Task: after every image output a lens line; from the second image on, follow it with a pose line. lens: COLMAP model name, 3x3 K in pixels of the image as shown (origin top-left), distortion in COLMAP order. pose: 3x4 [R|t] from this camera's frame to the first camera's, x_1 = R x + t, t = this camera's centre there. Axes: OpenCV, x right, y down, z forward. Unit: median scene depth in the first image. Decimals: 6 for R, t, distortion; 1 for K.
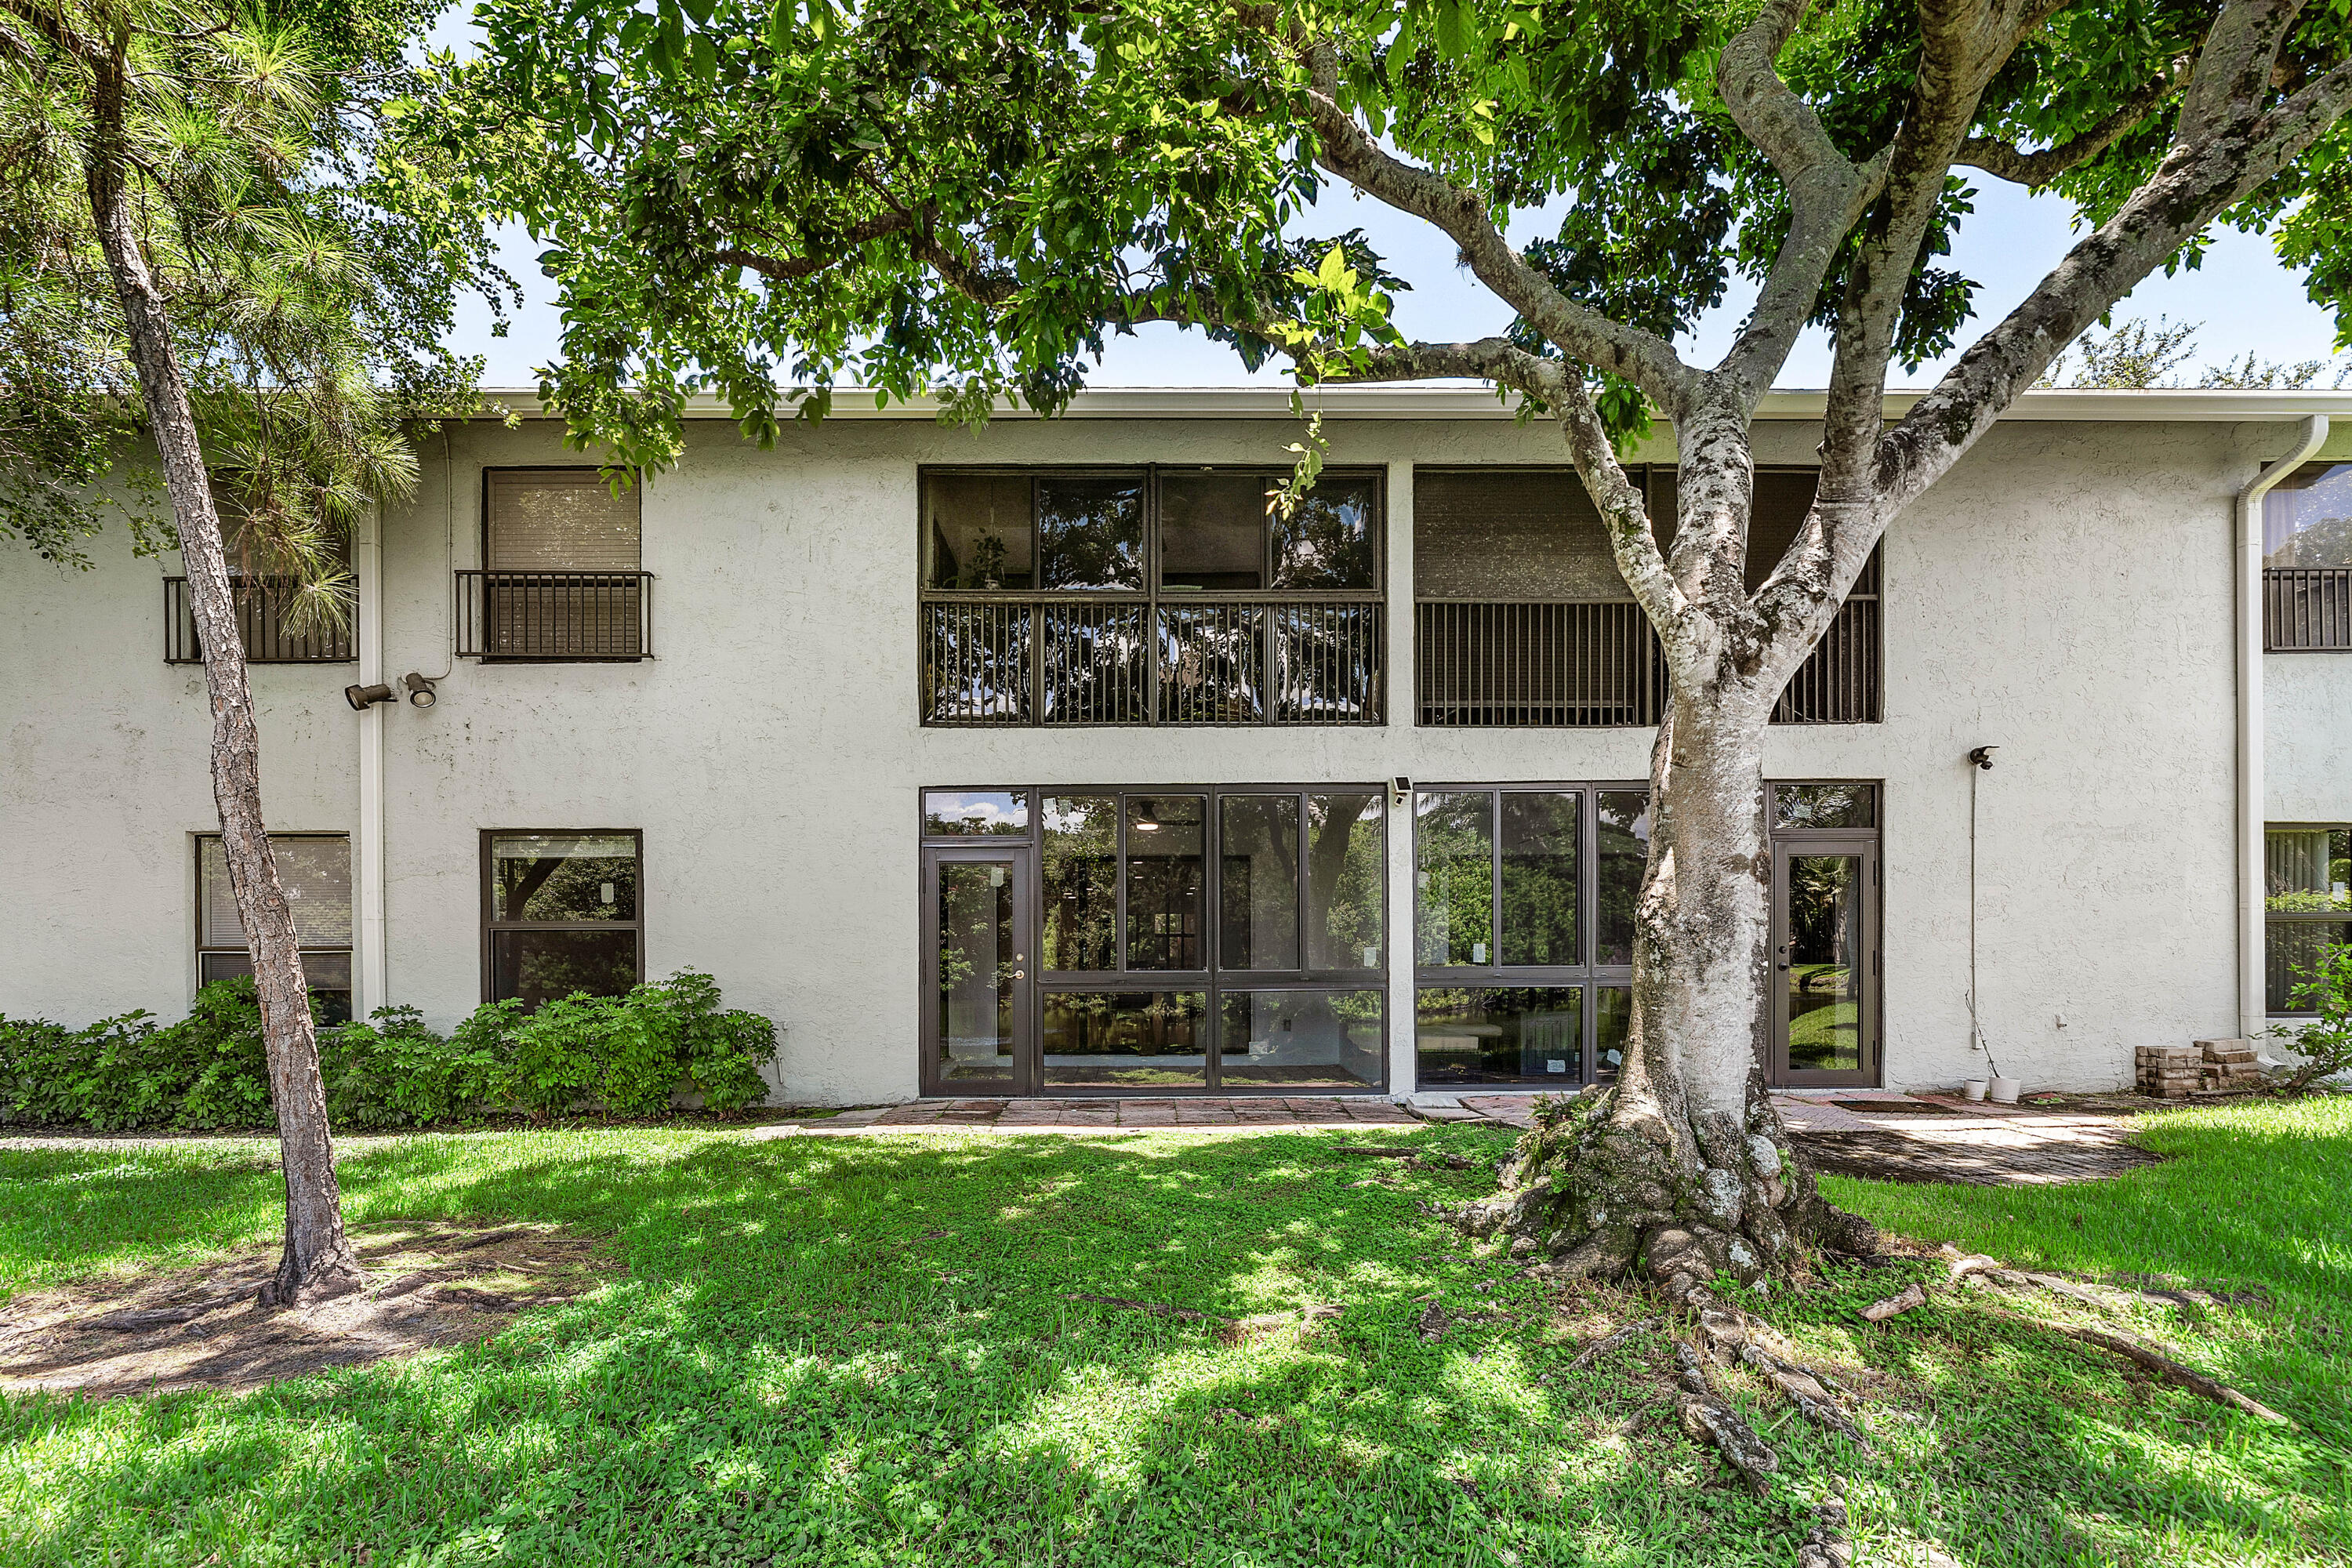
lens RADIAL K [[1061.3, 0, 1175.9], [0, 1061.3, 891.8], [0, 0, 1]] dist [0.000390, 0.000130]
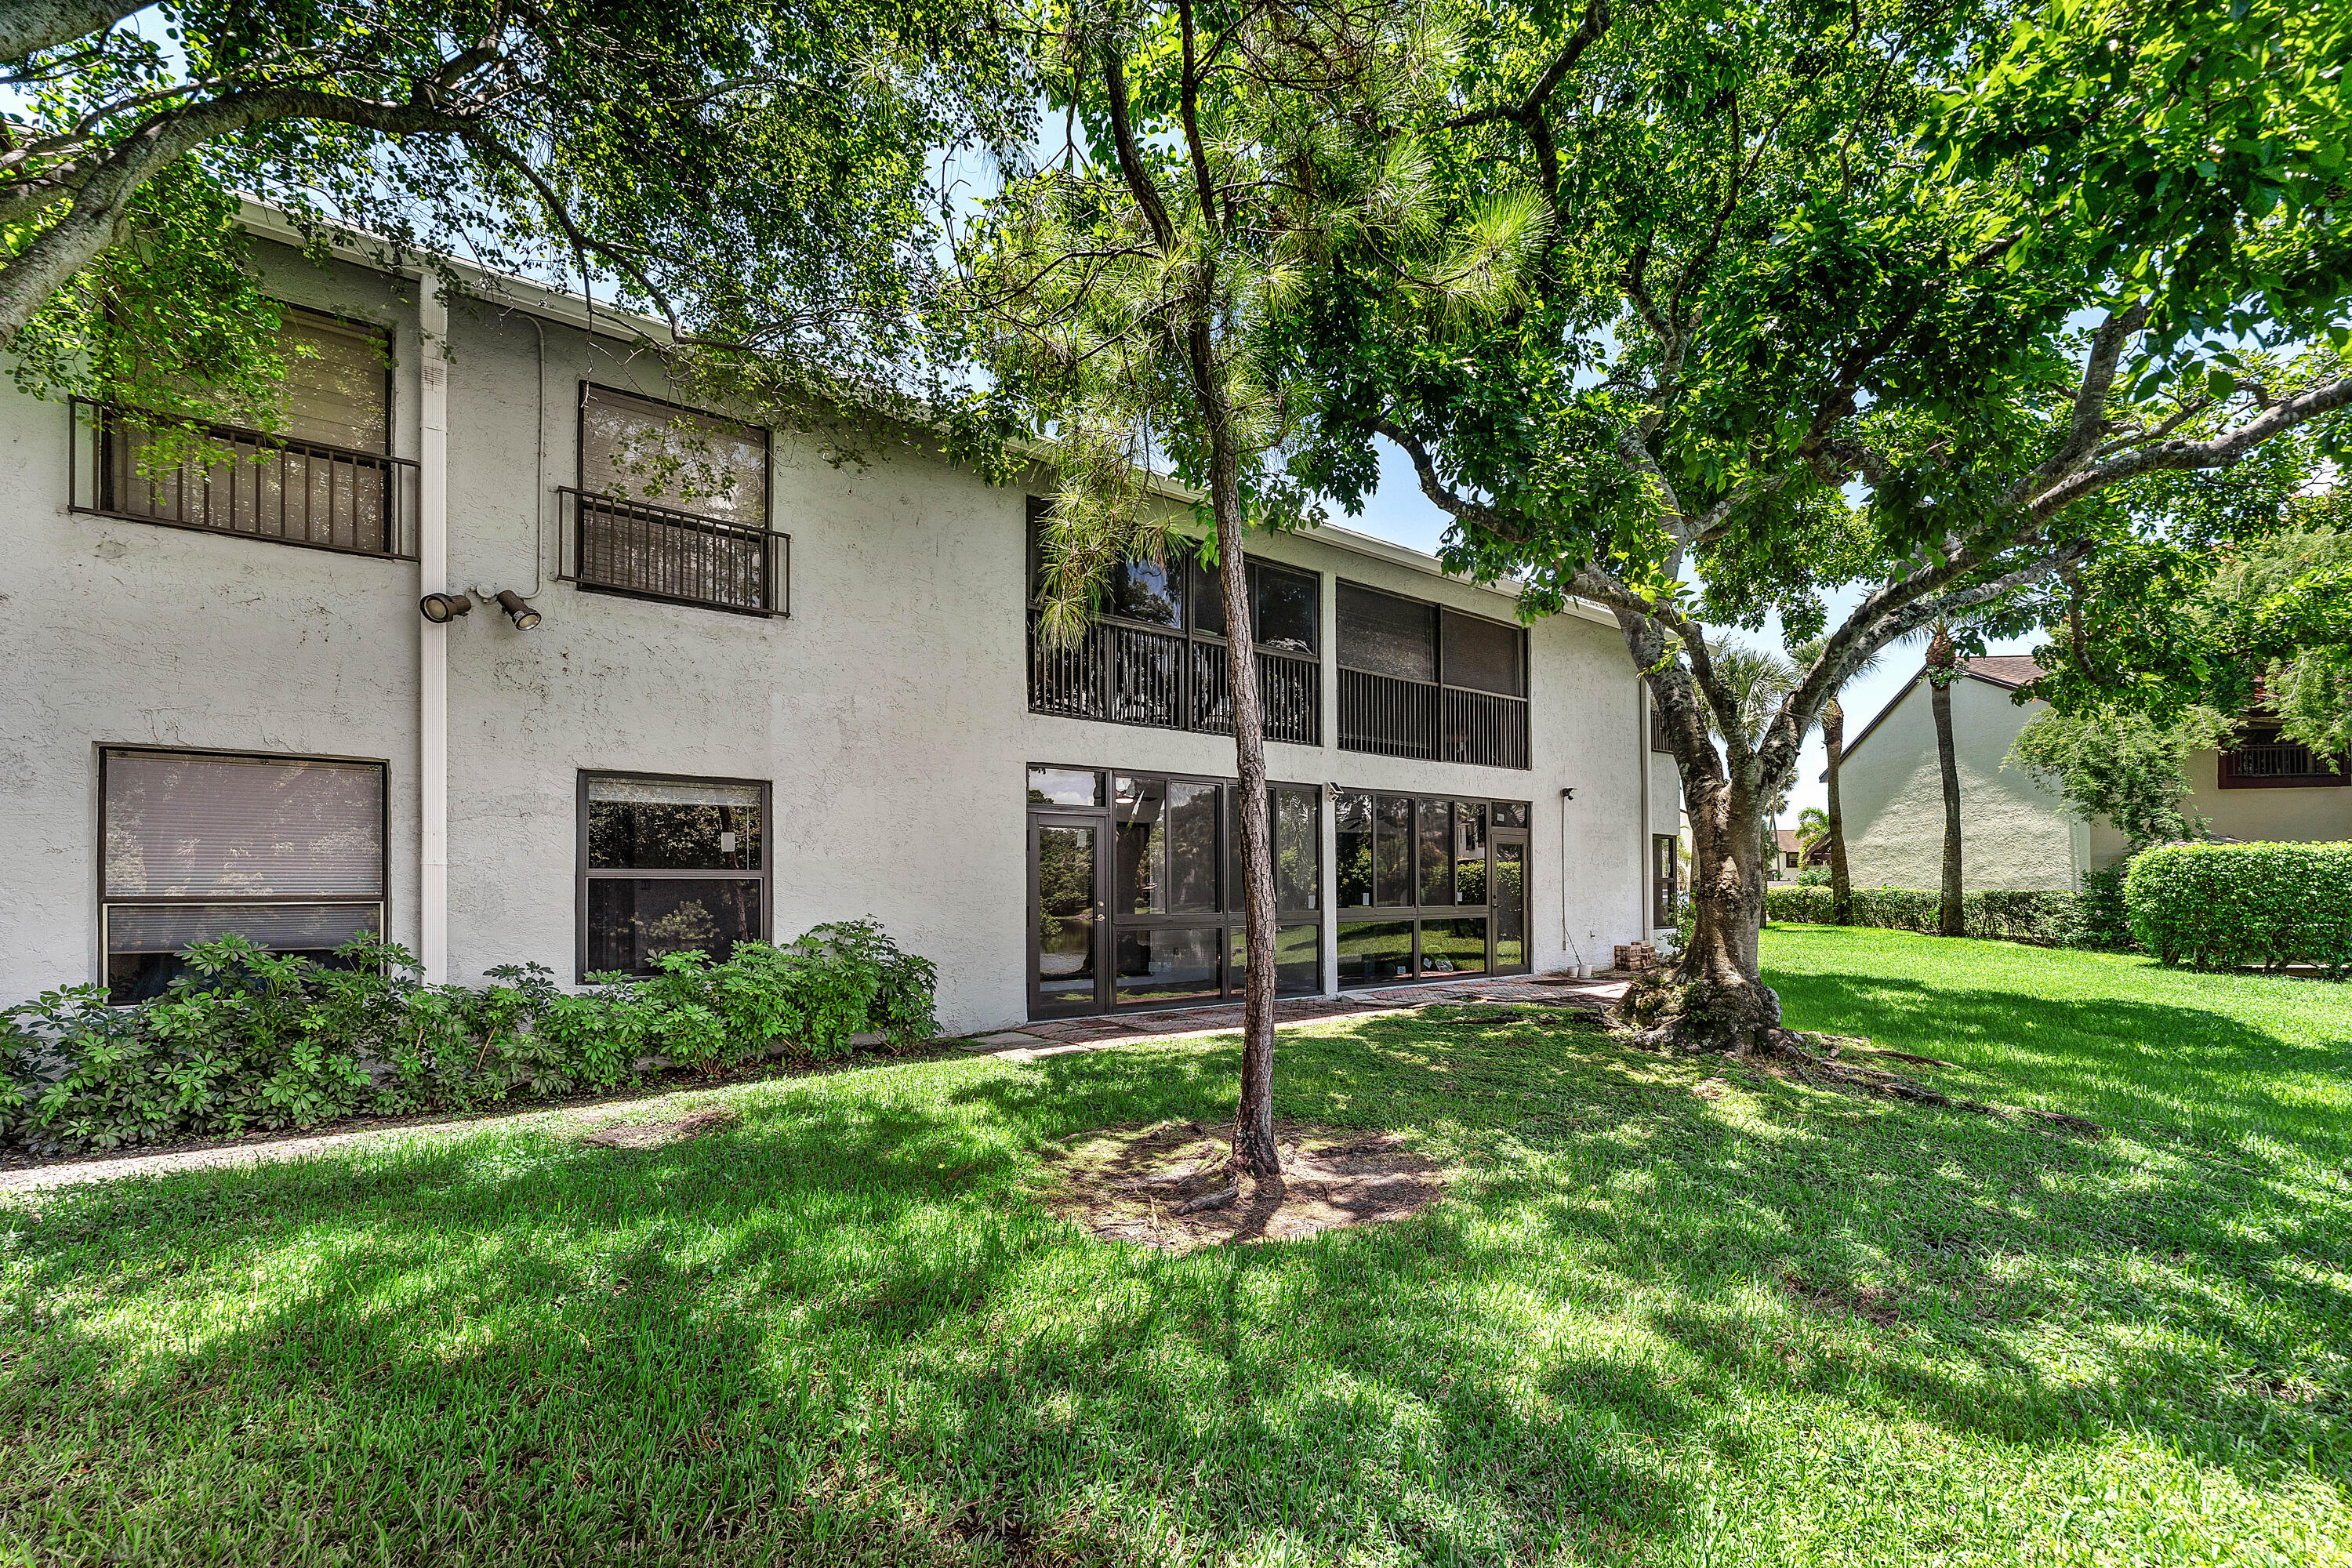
lens RADIAL K [[945.6, 0, 1161.5], [0, 945.6, 814.1], [0, 0, 1]] dist [-0.000644, -0.000107]
pose [[0.822370, 0.047427, 0.566973, -0.713690], [-0.035502, 0.998855, -0.032060, -0.011205], [-0.567844, 0.006237, 0.823112, 0.031313]]
